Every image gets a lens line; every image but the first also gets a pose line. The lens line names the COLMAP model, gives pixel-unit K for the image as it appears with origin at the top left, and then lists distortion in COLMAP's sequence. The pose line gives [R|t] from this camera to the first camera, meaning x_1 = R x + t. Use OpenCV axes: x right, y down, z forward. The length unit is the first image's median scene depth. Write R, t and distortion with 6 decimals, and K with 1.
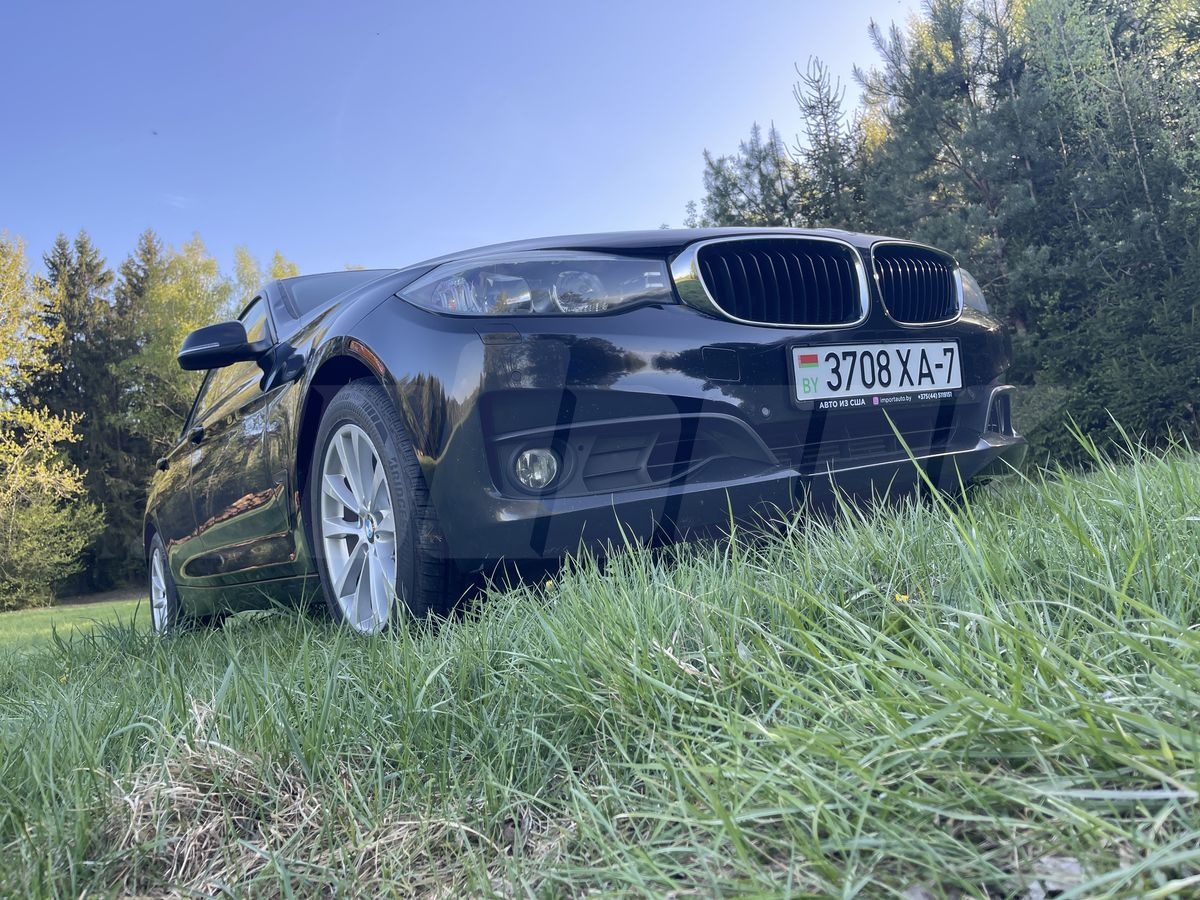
lens RADIAL K [[888.4, 0, 600.7], [0, 888.4, 432.1], [0, 0, 1]] dist [0.071753, -0.099771]
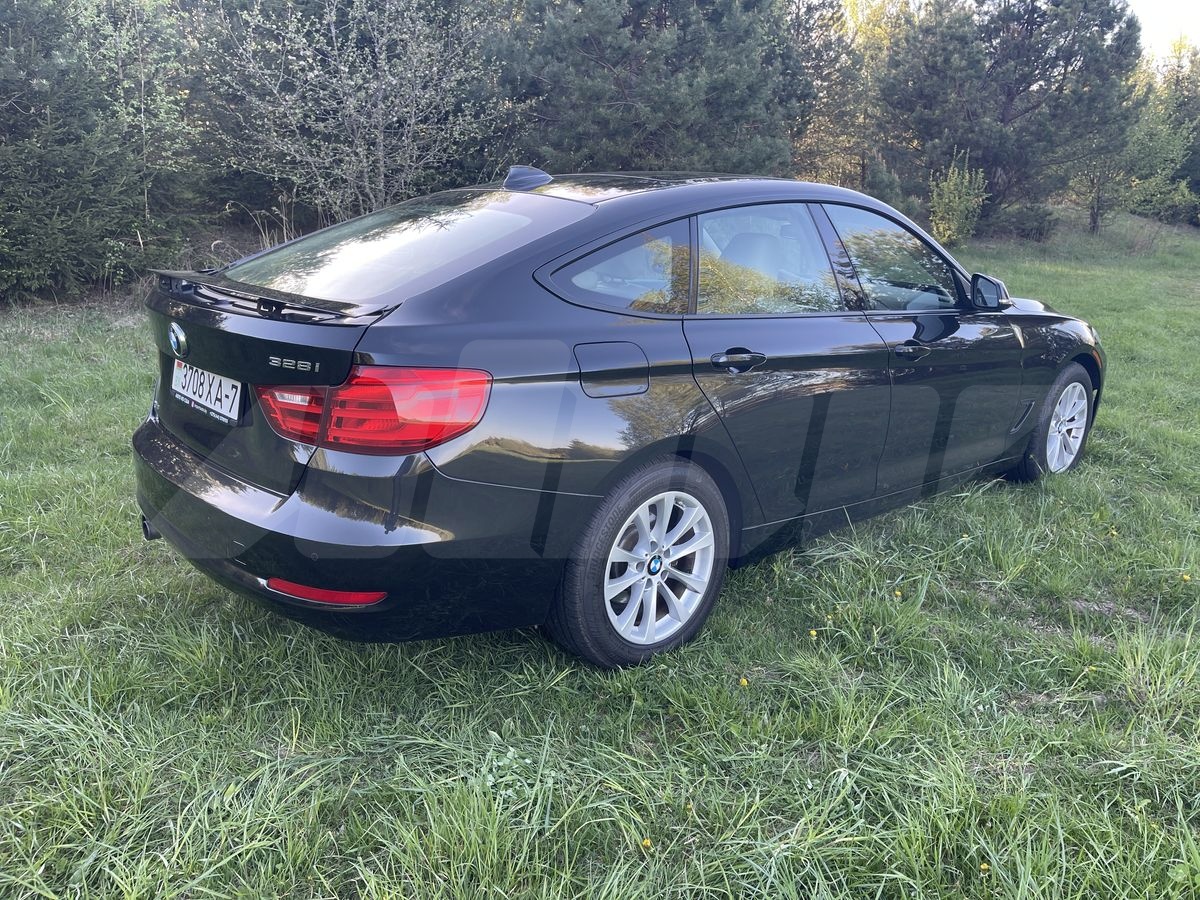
lens RADIAL K [[888.4, 0, 605.0], [0, 888.4, 442.1], [0, 0, 1]] dist [0.071753, -0.099771]
pose [[0.141272, 0.247067, -0.958645, 1.718338], [-0.175256, 0.959304, 0.221410, -0.393691], [0.974334, 0.136729, 0.178822, 1.333673]]
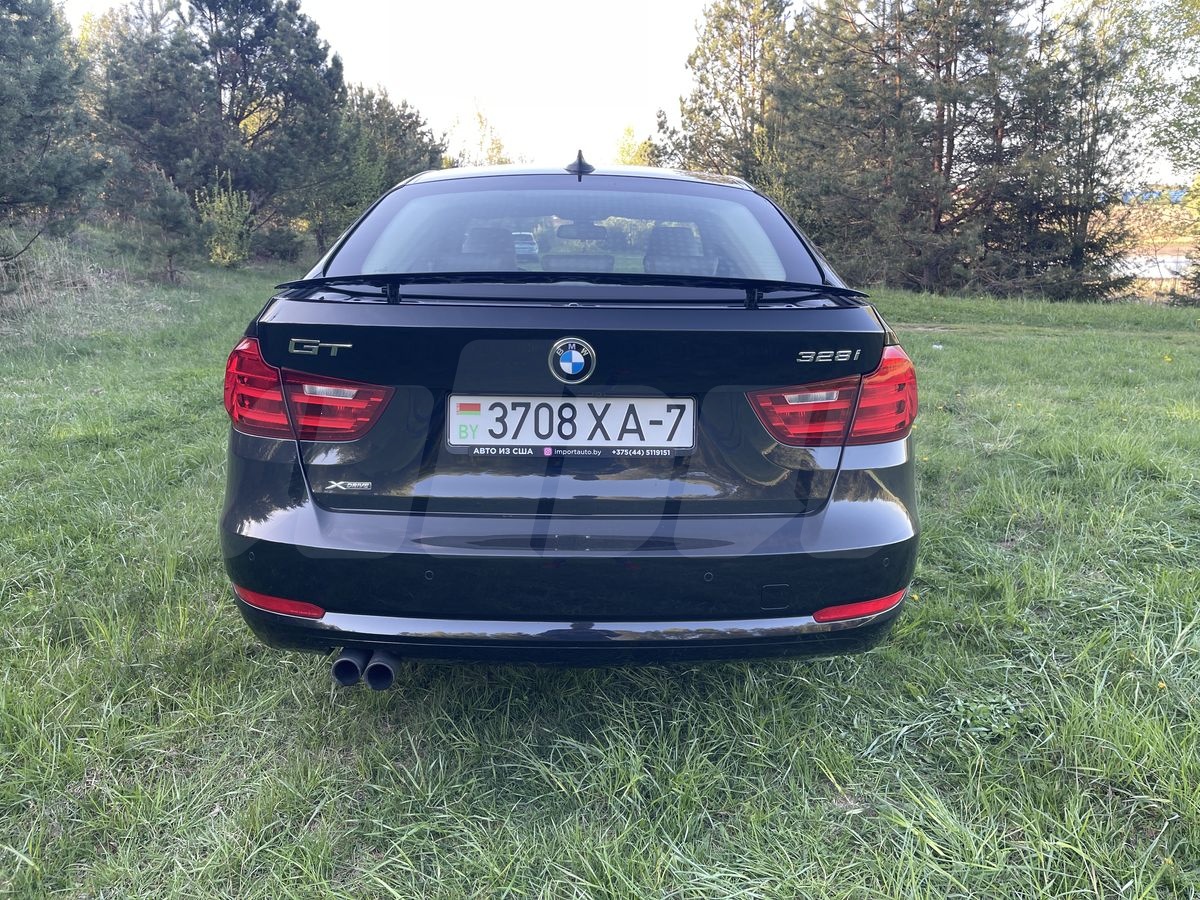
lens RADIAL K [[888.4, 0, 601.8], [0, 888.4, 455.7], [0, 0, 1]] dist [0.071753, -0.099771]
pose [[0.841568, 0.123305, -0.525888, 0.861739], [-0.088172, 0.991897, 0.091469, -0.124348], [0.532906, -0.030609, 0.845621, 0.156476]]
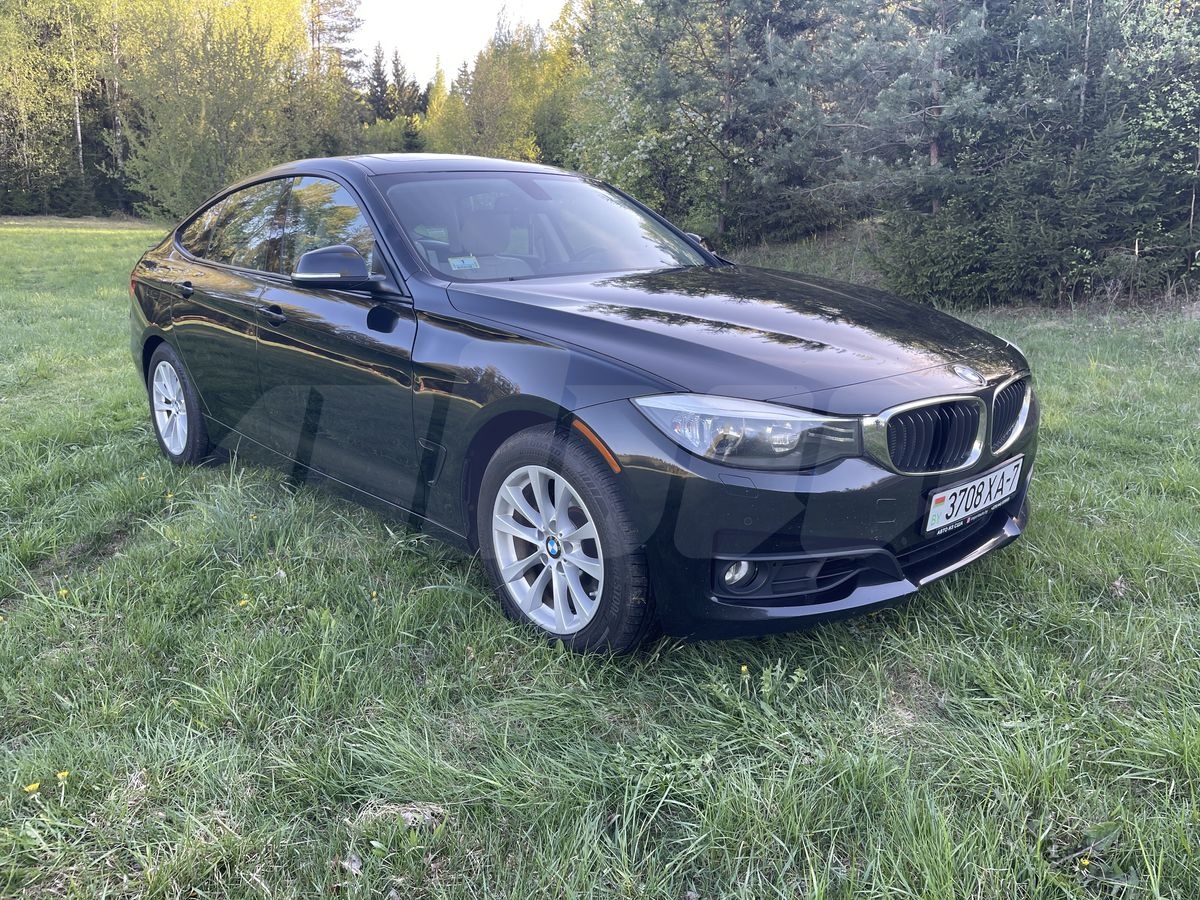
lens RADIAL K [[888.4, 0, 593.6], [0, 888.4, 423.9], [0, 0, 1]] dist [0.071753, -0.099771]
pose [[0.975539, 0.109233, 0.190764, -0.481608], [-0.165603, 0.935879, 0.310976, -0.468433], [-0.144563, -0.334960, 0.931076, -0.105435]]
